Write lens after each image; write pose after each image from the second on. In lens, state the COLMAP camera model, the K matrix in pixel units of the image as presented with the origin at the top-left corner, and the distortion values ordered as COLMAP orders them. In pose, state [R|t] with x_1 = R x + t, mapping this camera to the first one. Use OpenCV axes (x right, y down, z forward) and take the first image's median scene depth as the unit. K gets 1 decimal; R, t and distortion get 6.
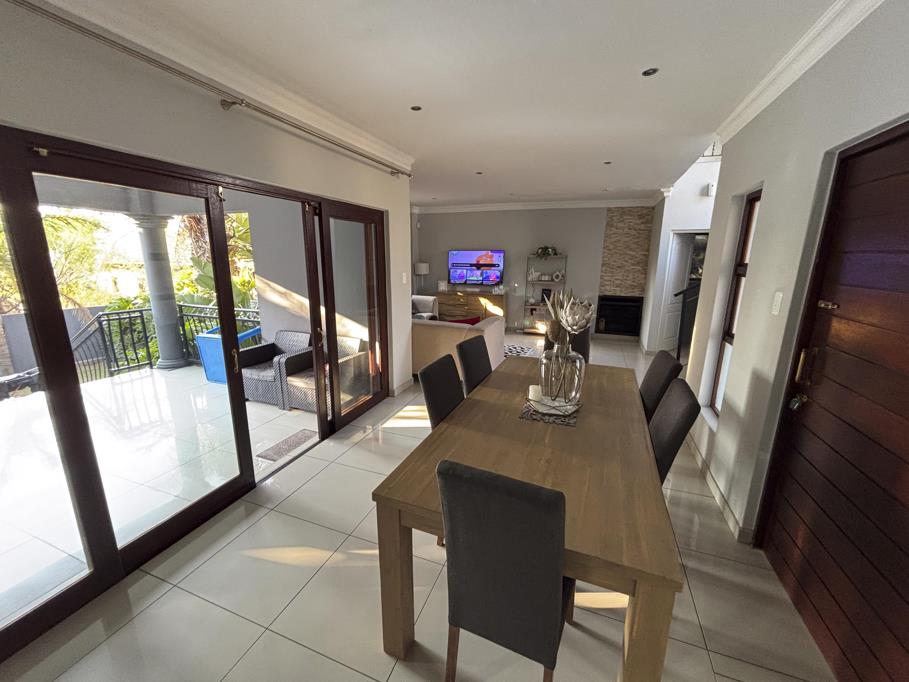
lens RADIAL K [[368.8, 0, 451.2], [0, 368.8, 340.9], [0, 0, 1]] dist [0.000460, -0.000421]
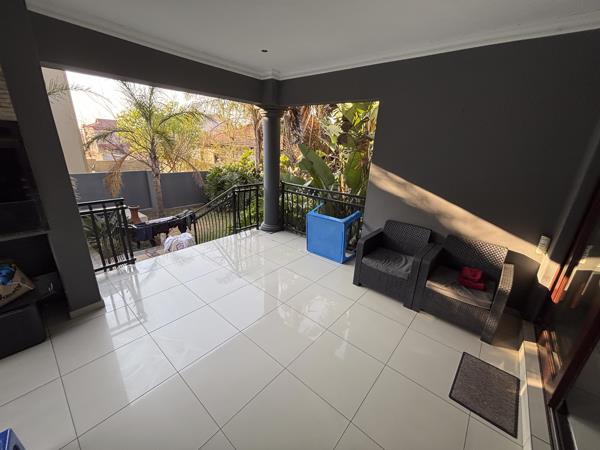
lens RADIAL K [[243.4, 0, 302.1], [0, 243.4, 224.9], [0, 0, 1]] dist [0.000460, -0.000421]
pose [[0.943328, 0.135595, -0.302896, -0.419309], [-0.106857, 0.988216, 0.109596, -0.053758], [0.314188, -0.071018, 0.946701, 0.240820]]
